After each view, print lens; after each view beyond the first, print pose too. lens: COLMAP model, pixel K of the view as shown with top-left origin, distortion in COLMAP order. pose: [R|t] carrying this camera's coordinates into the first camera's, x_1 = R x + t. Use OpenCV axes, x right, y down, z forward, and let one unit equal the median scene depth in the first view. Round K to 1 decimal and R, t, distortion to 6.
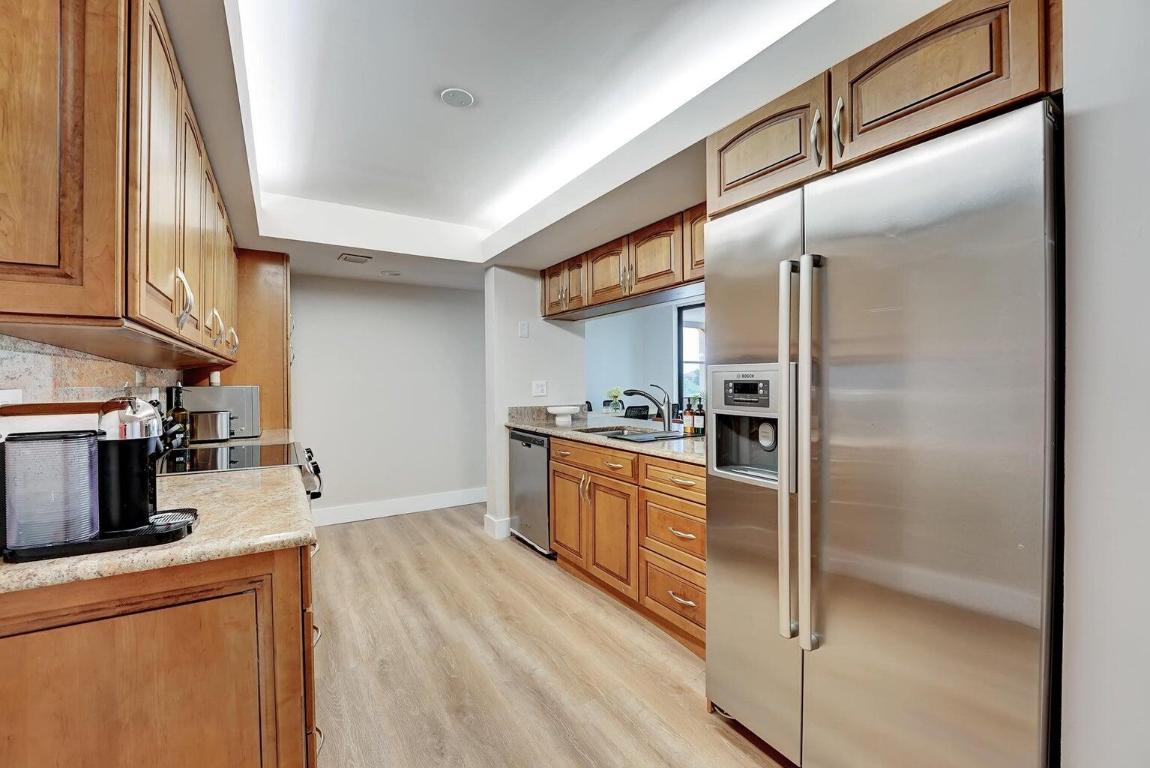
lens RADIAL K [[475.8, 0, 565.7], [0, 475.8, 377.7], [0, 0, 1]] dist [-0.031327, 0.002199]
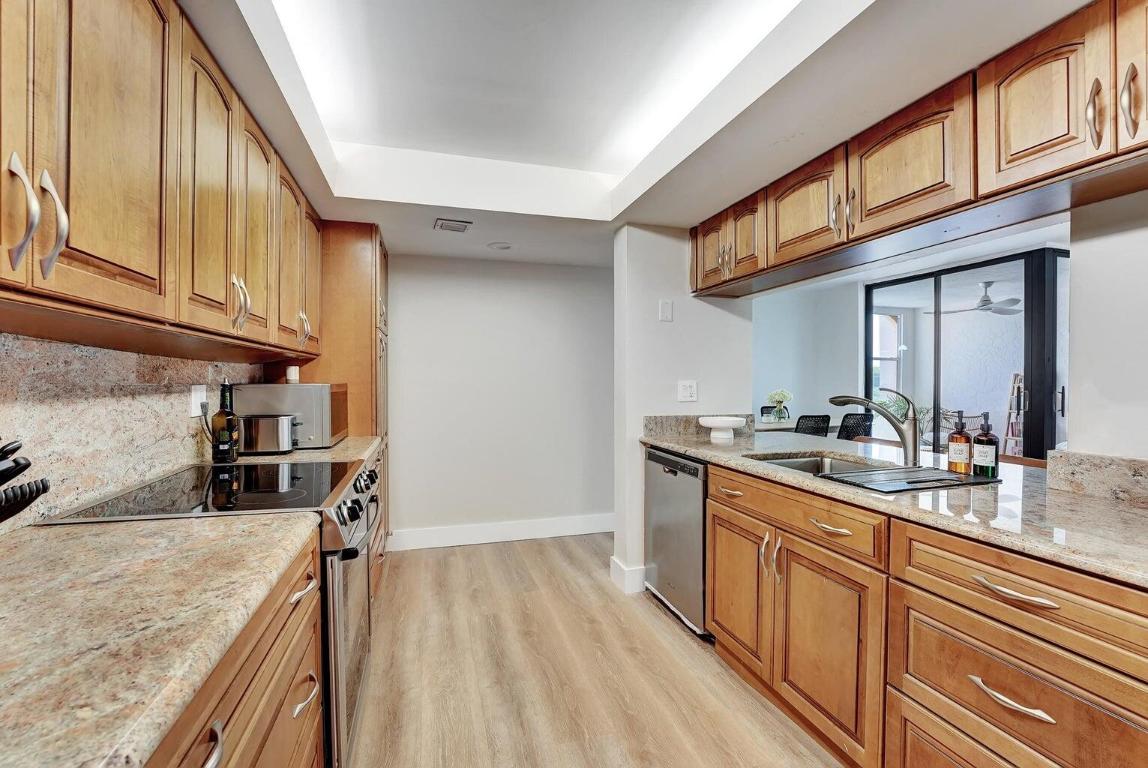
lens RADIAL K [[484.9, 0, 570.5], [0, 484.9, 385.9], [0, 0, 1]] dist [-0.013051, 0.000050]
pose [[0.966243, 0.011008, -0.257396, -0.045825], [-0.006707, 0.999823, 0.017582, 0.003048], [0.257543, -0.015262, 0.966146, 0.293191]]
